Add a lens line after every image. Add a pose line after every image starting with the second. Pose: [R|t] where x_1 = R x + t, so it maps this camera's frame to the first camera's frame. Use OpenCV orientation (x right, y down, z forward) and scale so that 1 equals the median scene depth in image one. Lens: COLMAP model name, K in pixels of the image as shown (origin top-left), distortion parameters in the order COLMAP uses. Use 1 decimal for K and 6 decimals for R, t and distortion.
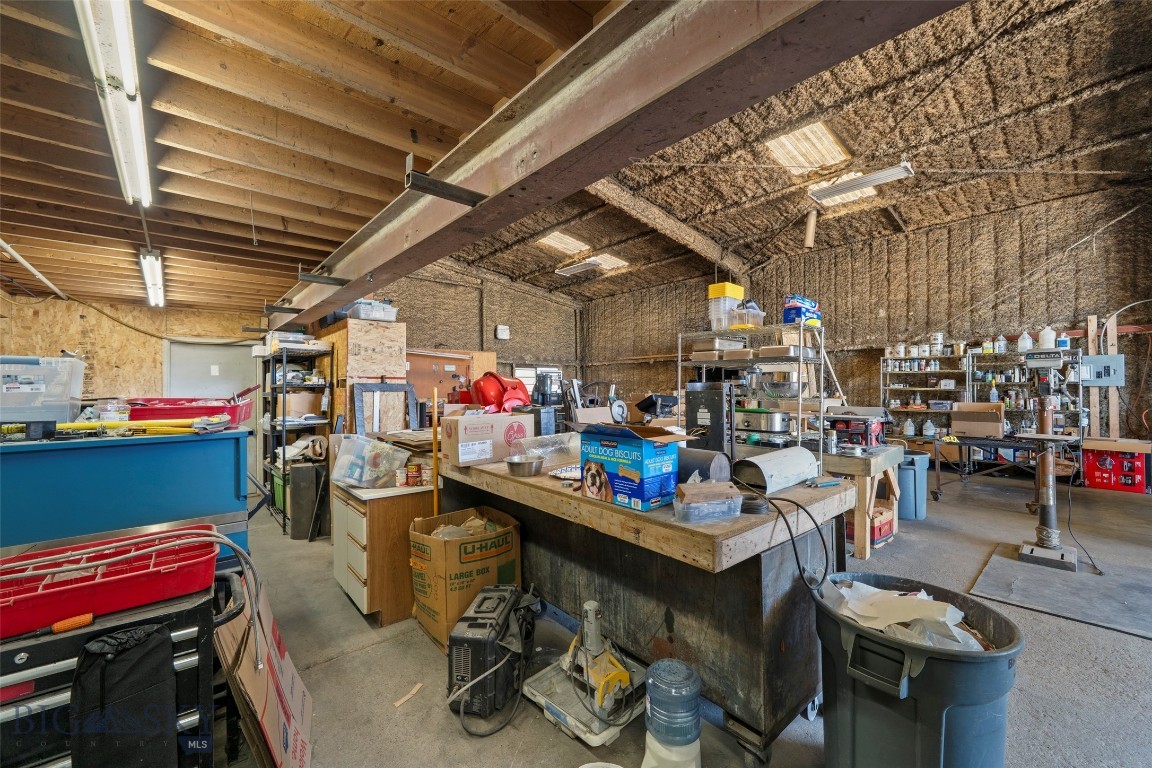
lens RADIAL K [[465.9, 0, 576.4], [0, 465.9, 384.0], [0, 0, 1]] dist [-0.001417, 0.000134]
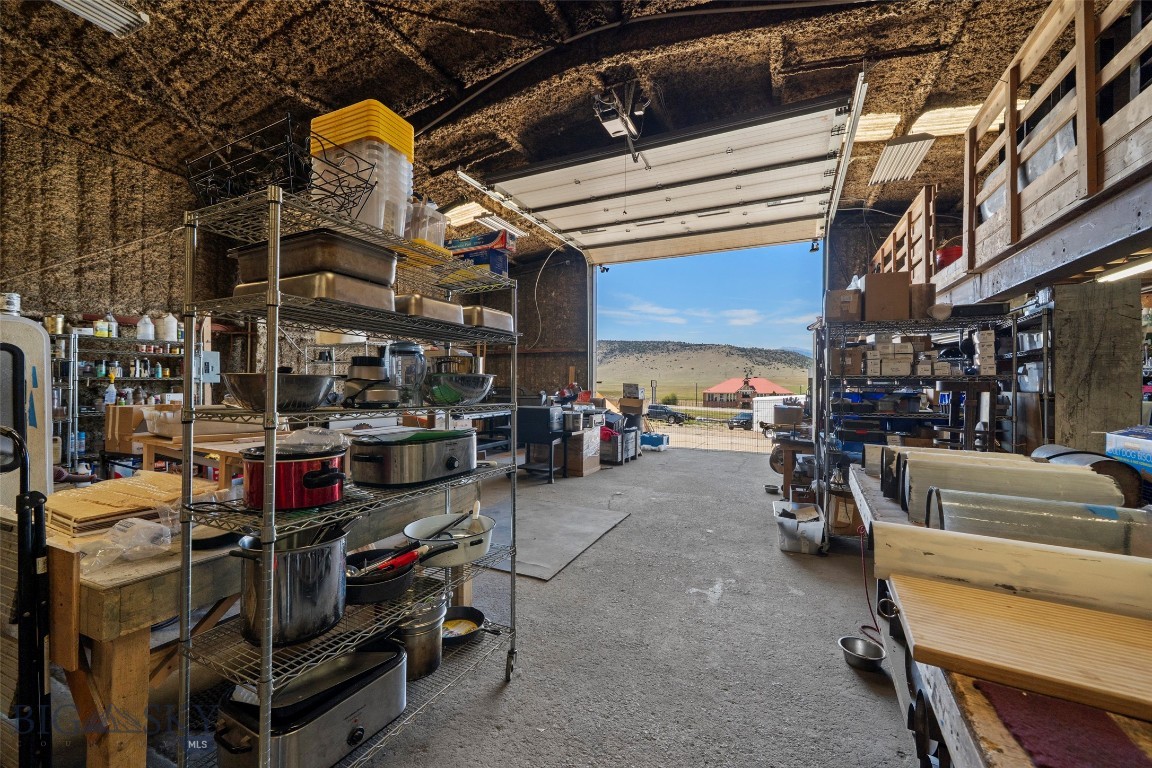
lens RADIAL K [[465.9, 0, 573.0], [0, 465.9, 385.1], [0, 0, 1]] dist [-0.001417, 0.000134]
pose [[-0.401272, 0.000624, 0.915959, -0.069068], [-0.006446, 0.999973, -0.003505, 0.006967], [-0.915936, -0.007310, -0.401257, 0.613950]]
